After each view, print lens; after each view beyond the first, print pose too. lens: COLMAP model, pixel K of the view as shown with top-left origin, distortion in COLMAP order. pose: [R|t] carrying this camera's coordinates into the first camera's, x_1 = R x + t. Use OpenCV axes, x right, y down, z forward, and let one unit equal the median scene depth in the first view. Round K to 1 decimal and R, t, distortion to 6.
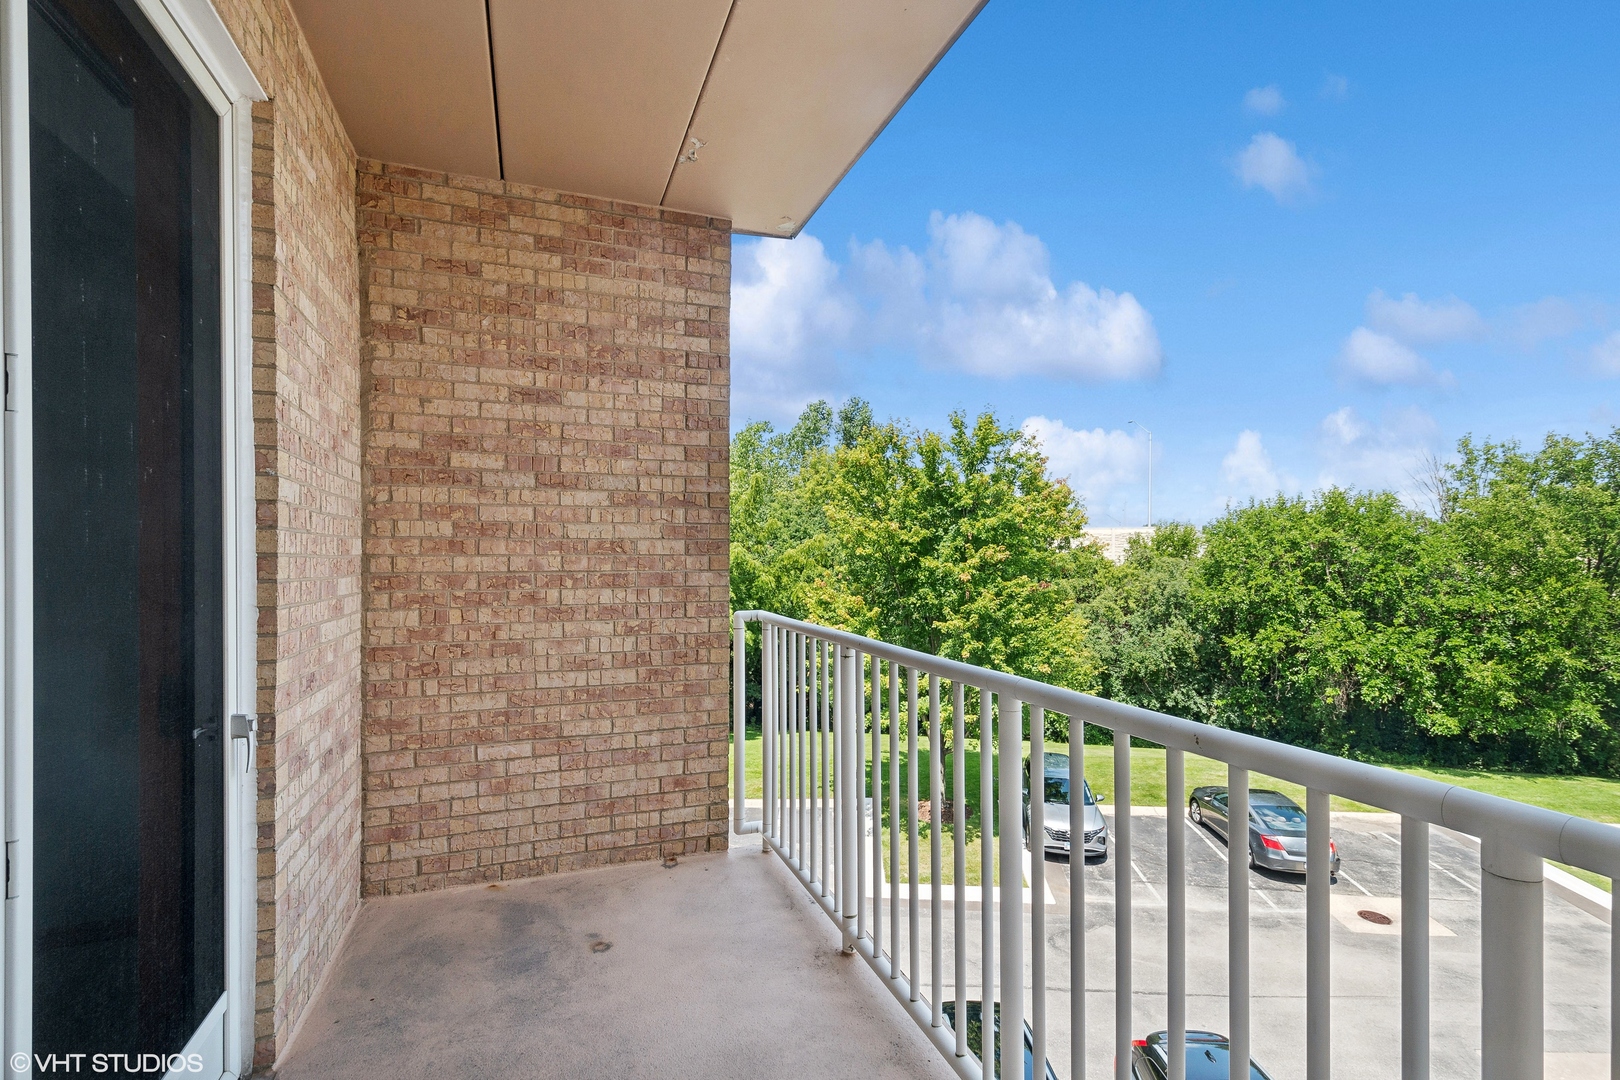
lens RADIAL K [[747.3, 0, 811.7], [0, 747.3, 543.7], [0, 0, 1]] dist [0.003902, -0.000118]
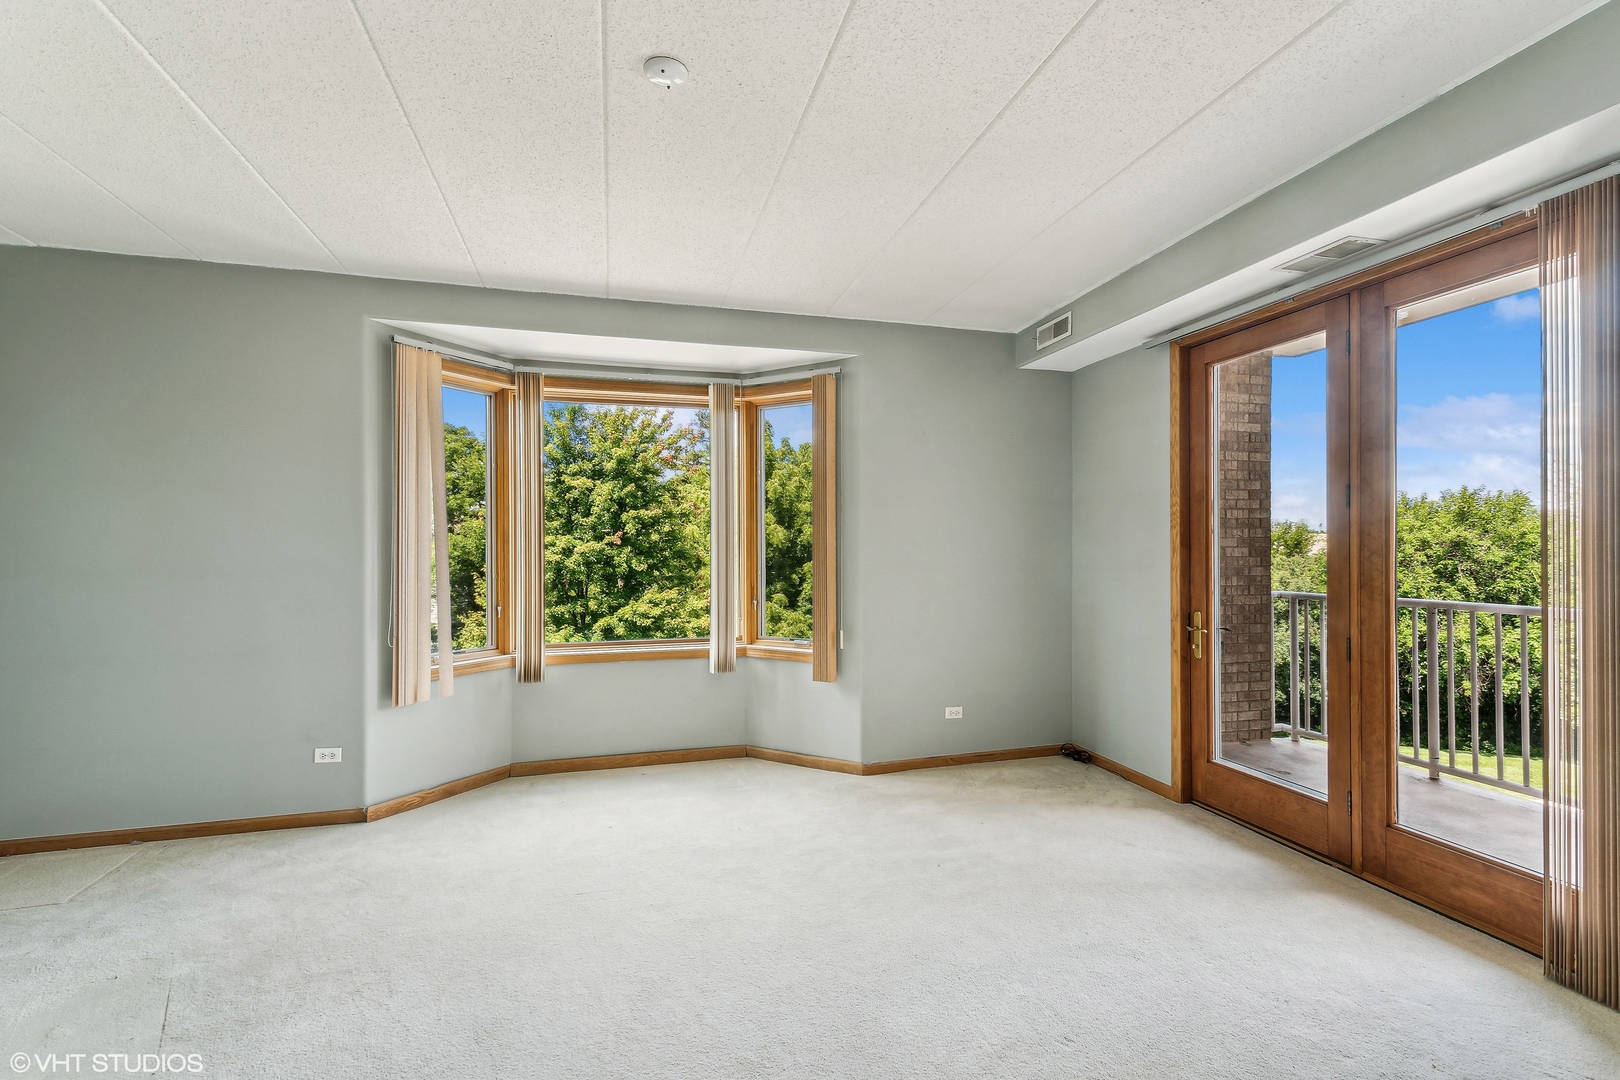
lens RADIAL K [[747.3, 0, 817.8], [0, 747.3, 538.2], [0, 0, 1]] dist [0.003902, -0.000118]
pose [[0.998135, -0.003944, -0.060919, -0.144626], [0.003581, 0.999975, -0.006057, -0.002693], [0.060942, 0.005827, 0.998124, -0.098993]]
